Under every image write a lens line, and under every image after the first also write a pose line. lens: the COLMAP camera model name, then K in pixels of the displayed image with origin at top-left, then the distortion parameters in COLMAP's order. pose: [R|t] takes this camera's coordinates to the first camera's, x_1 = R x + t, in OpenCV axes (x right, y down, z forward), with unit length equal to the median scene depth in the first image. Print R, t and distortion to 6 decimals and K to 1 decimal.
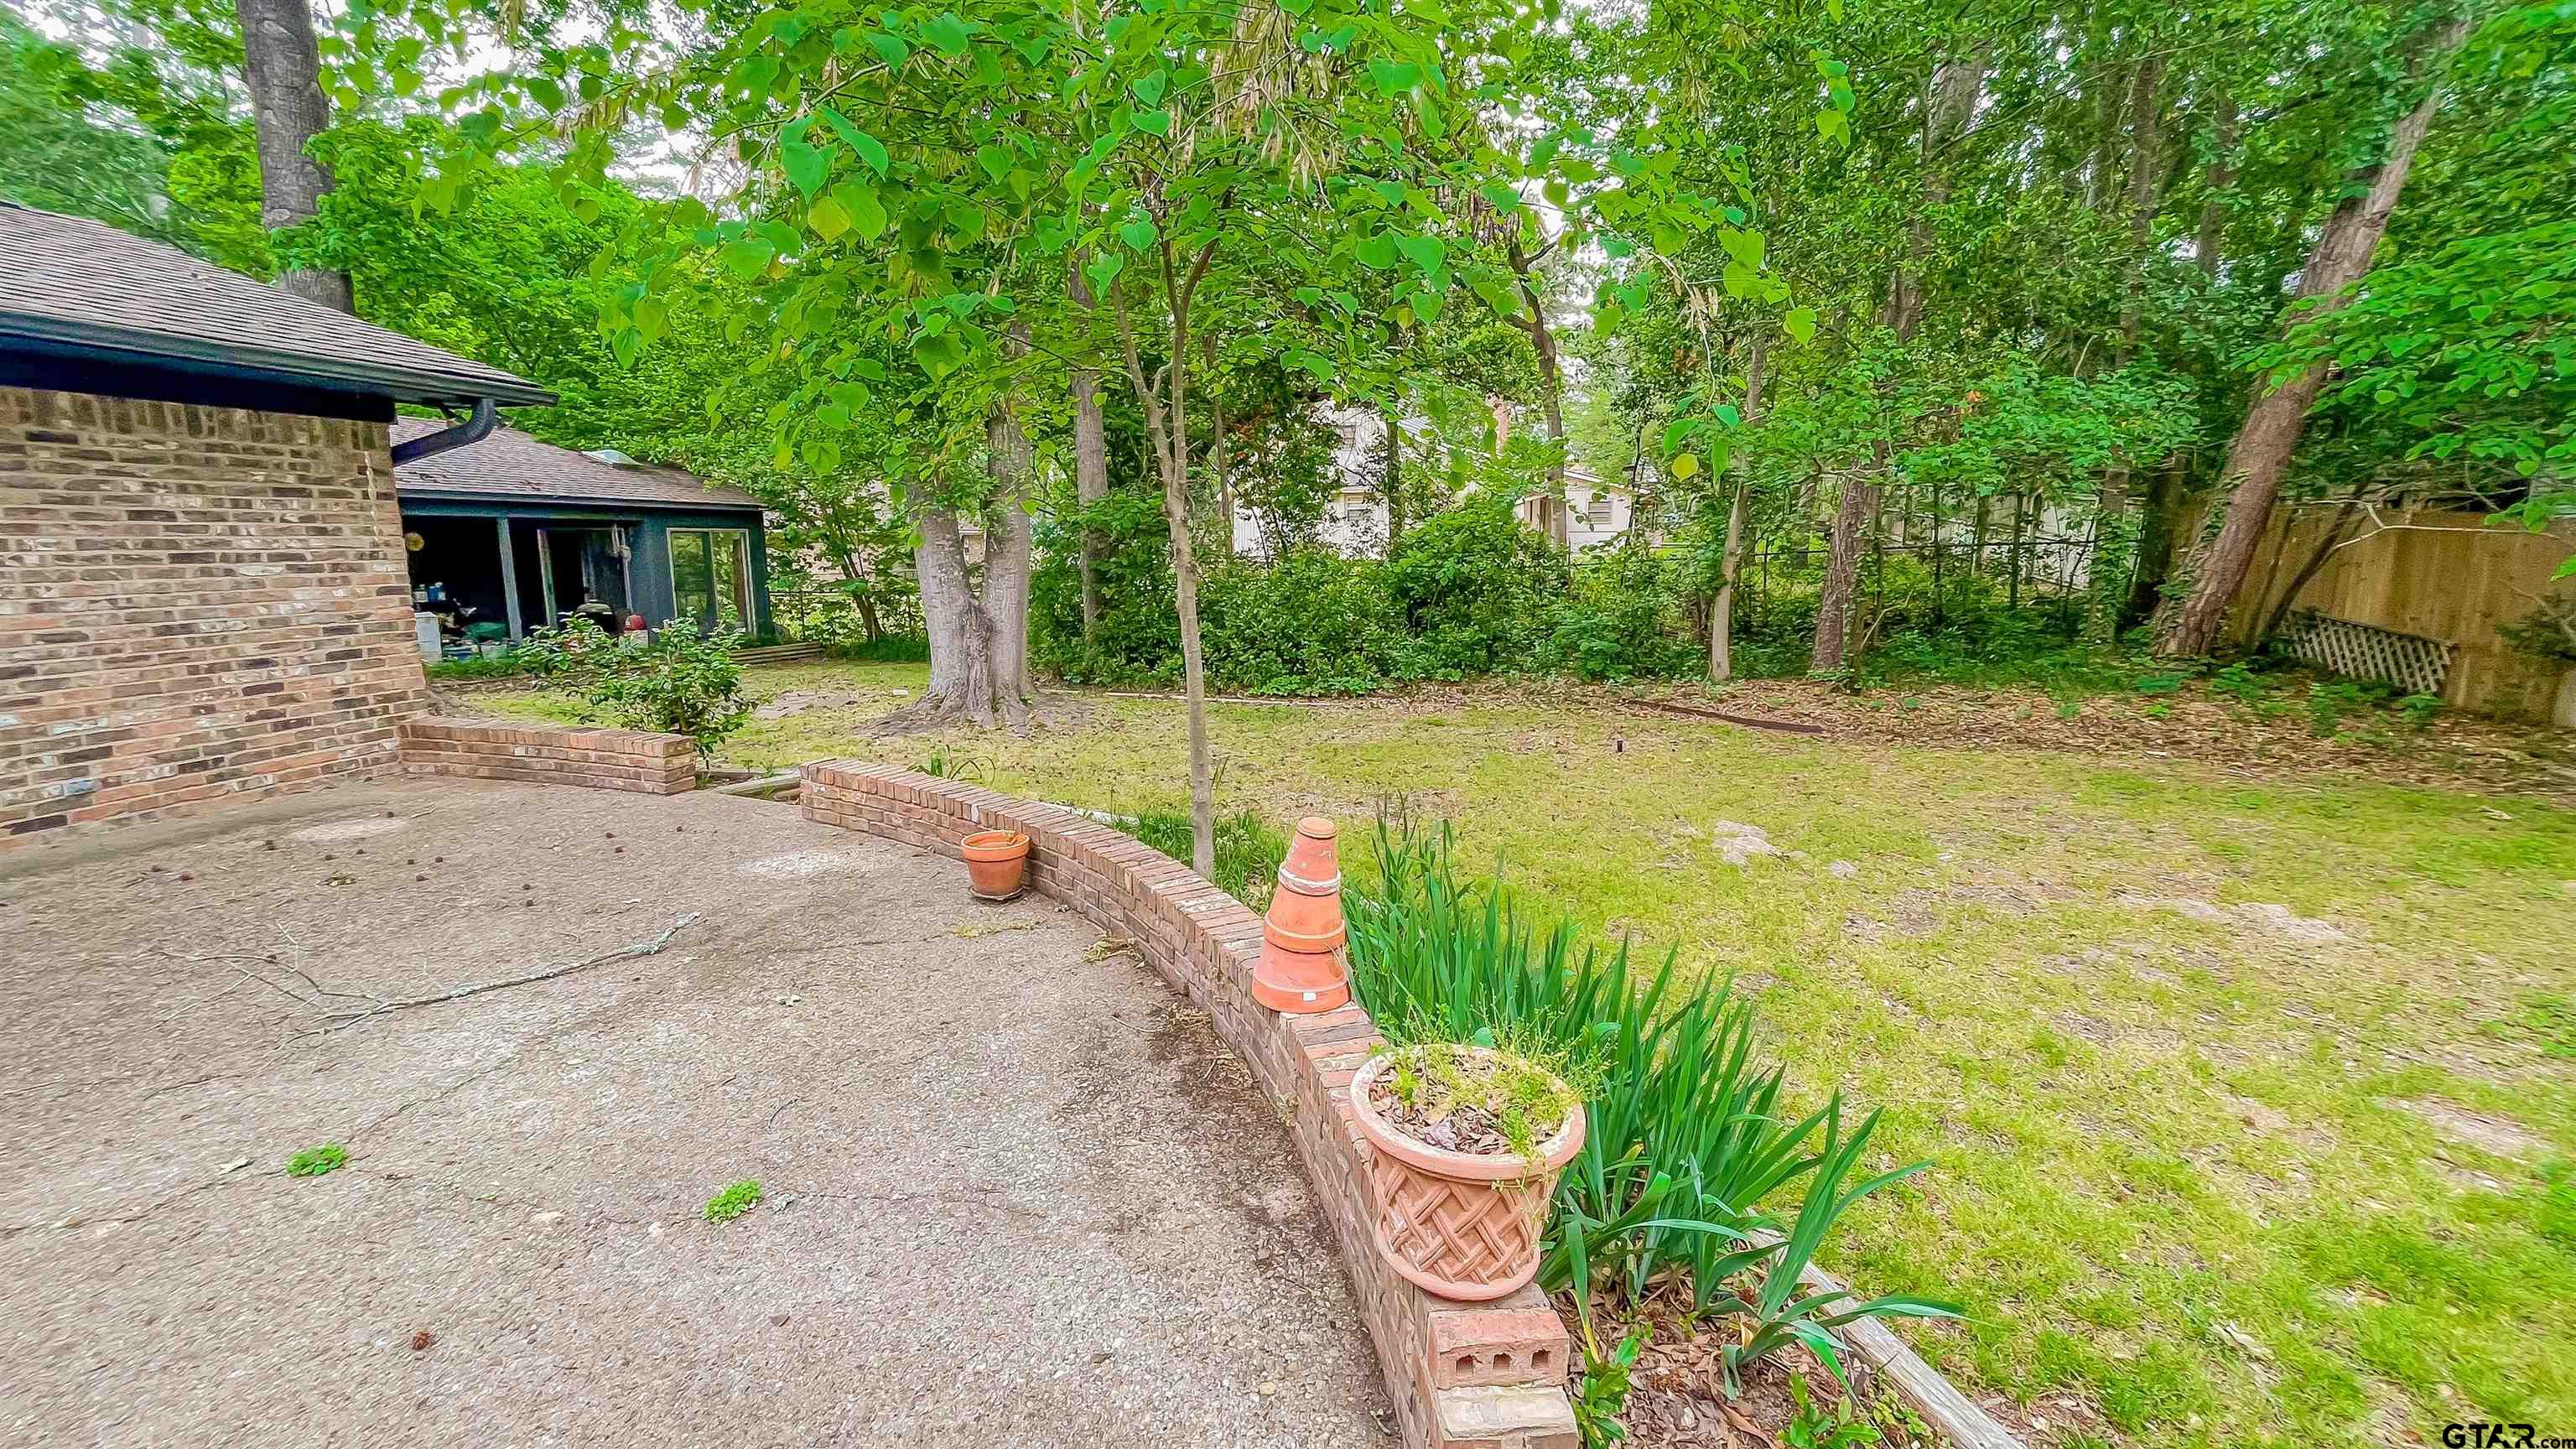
lens RADIAL K [[1021.5, 0, 1281.8], [0, 1021.5, 718.8], [0, 0, 1]] dist [-0.003172, -0.000361]
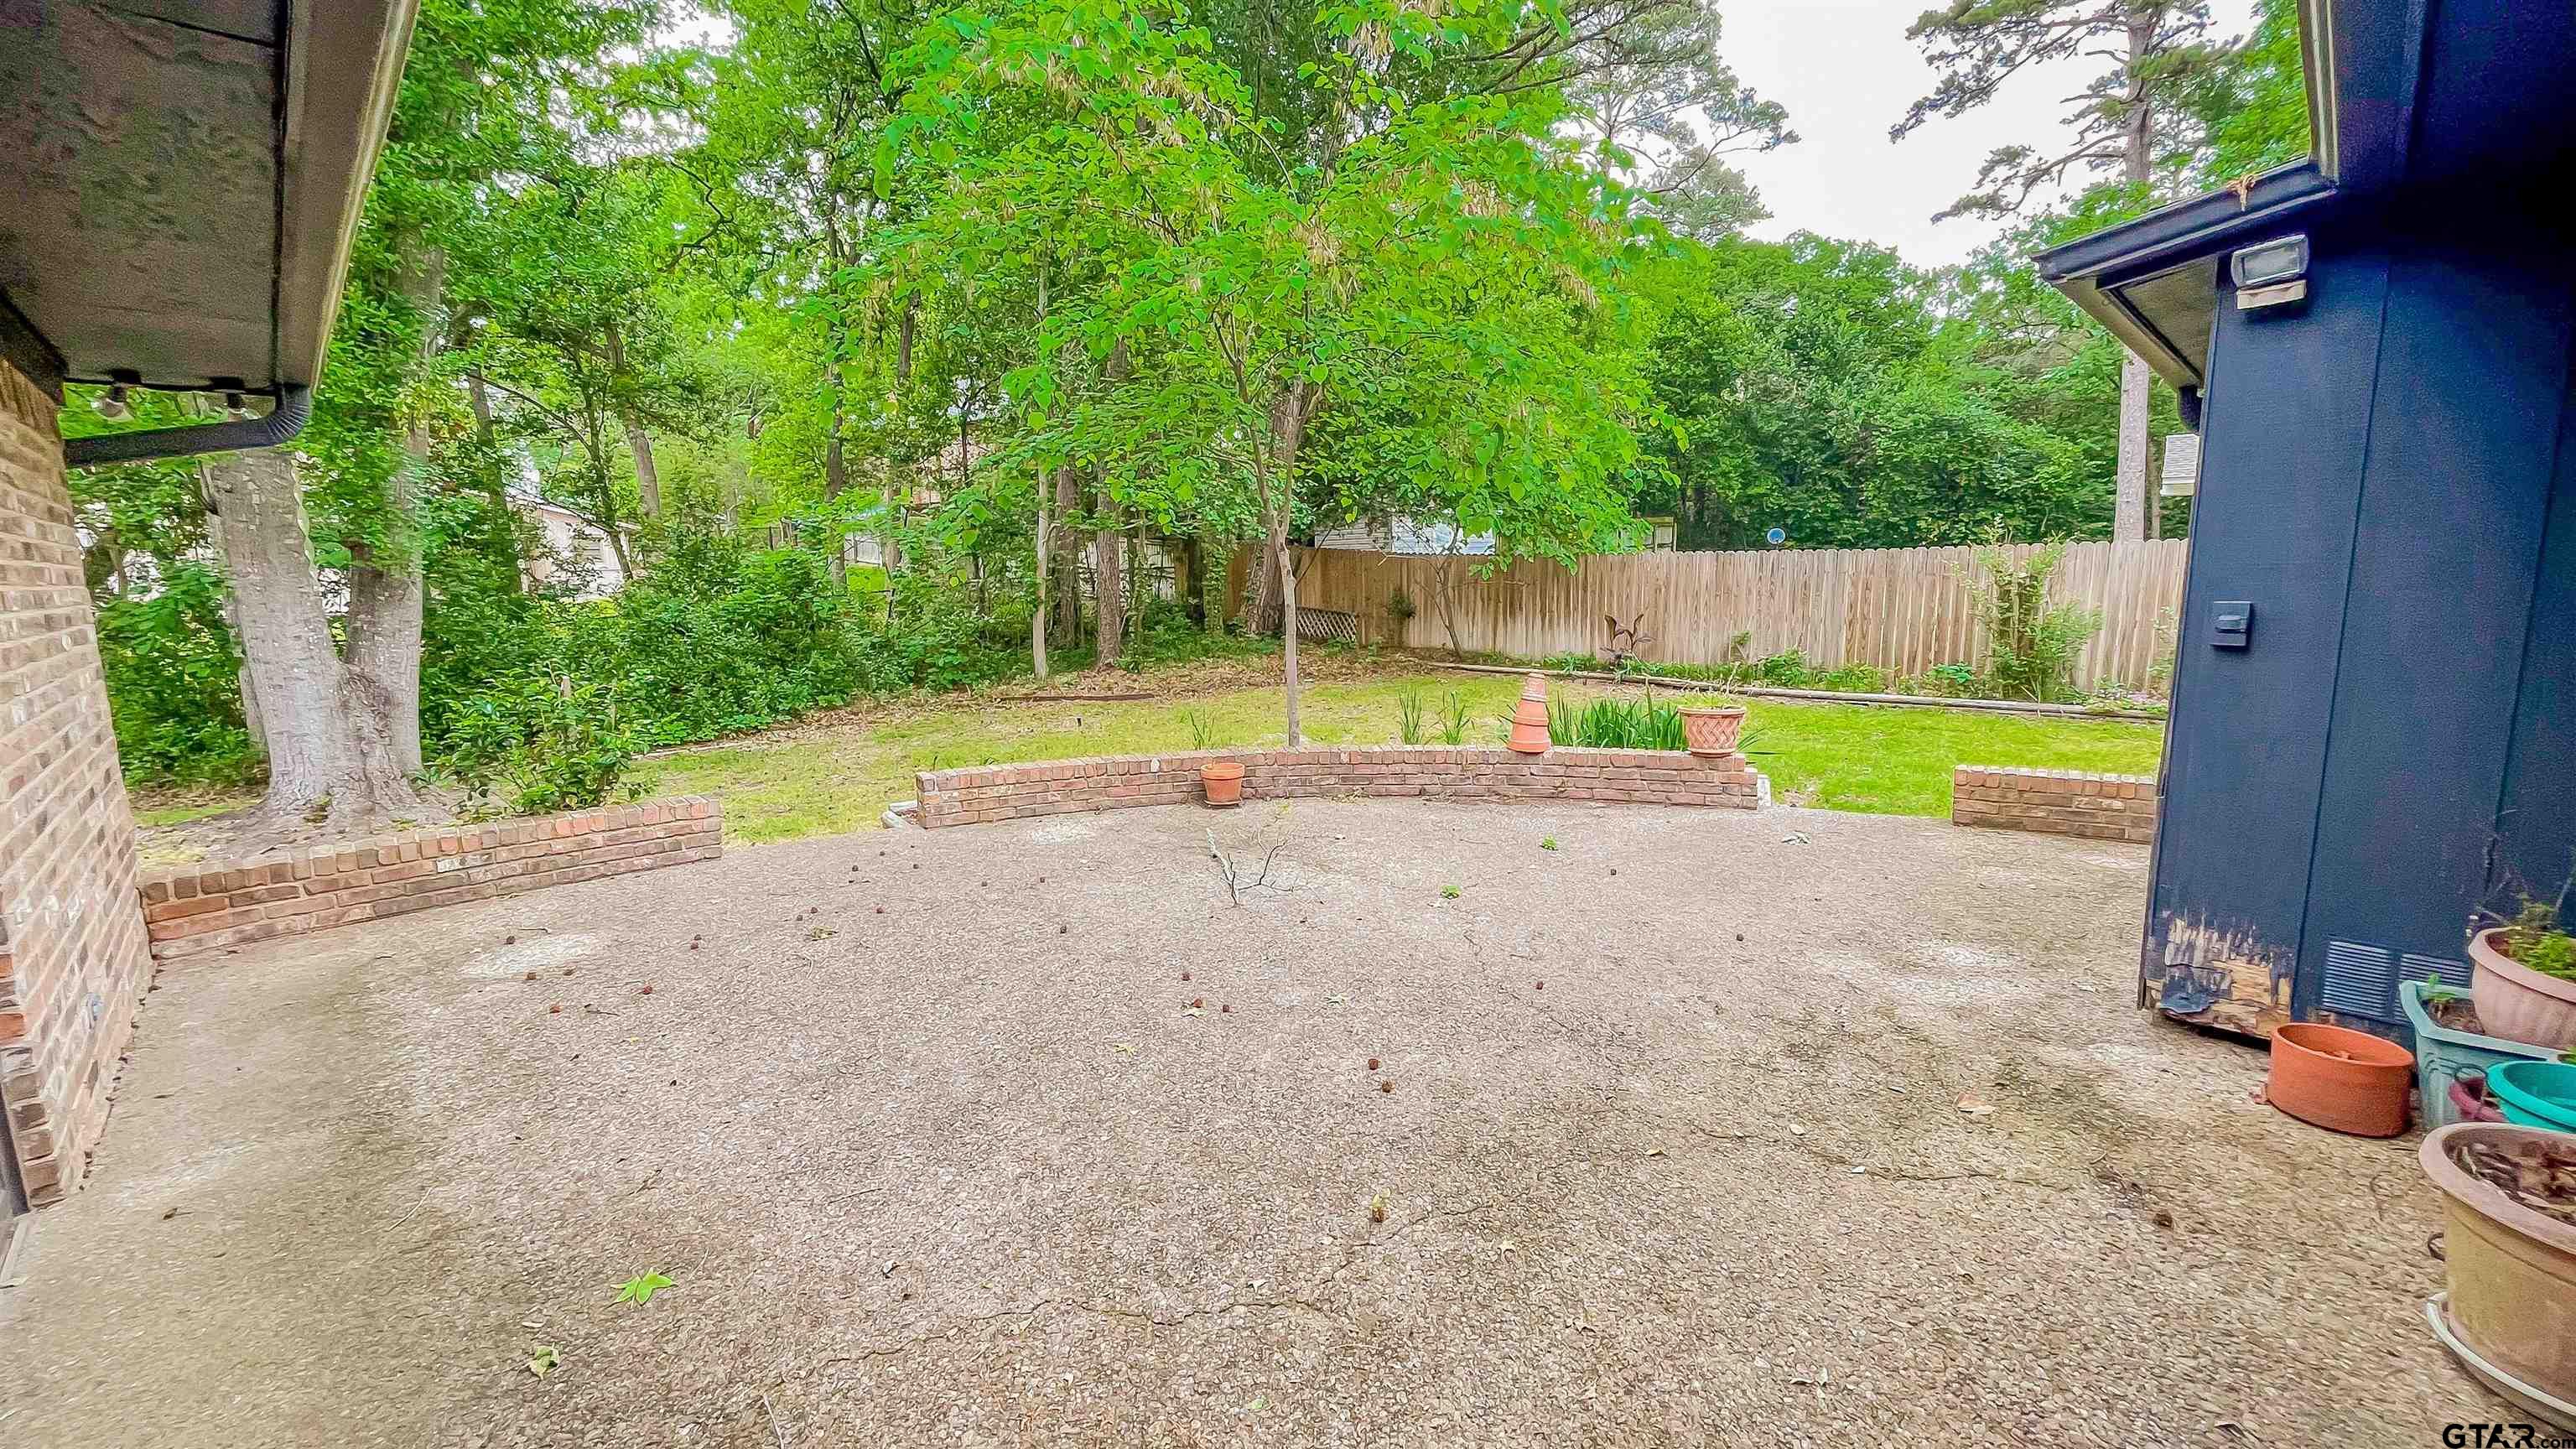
lens RADIAL K [[1021.5, 0, 1281.8], [0, 1021.5, 718.8], [0, 0, 1]] dist [-0.003172, -0.000361]
pose [[0.534622, -0.138331, 0.833693, -1.101646], [0.167434, 0.984294, 0.055950, -0.014214], [-0.828339, 0.109676, 0.549387, 0.078475]]
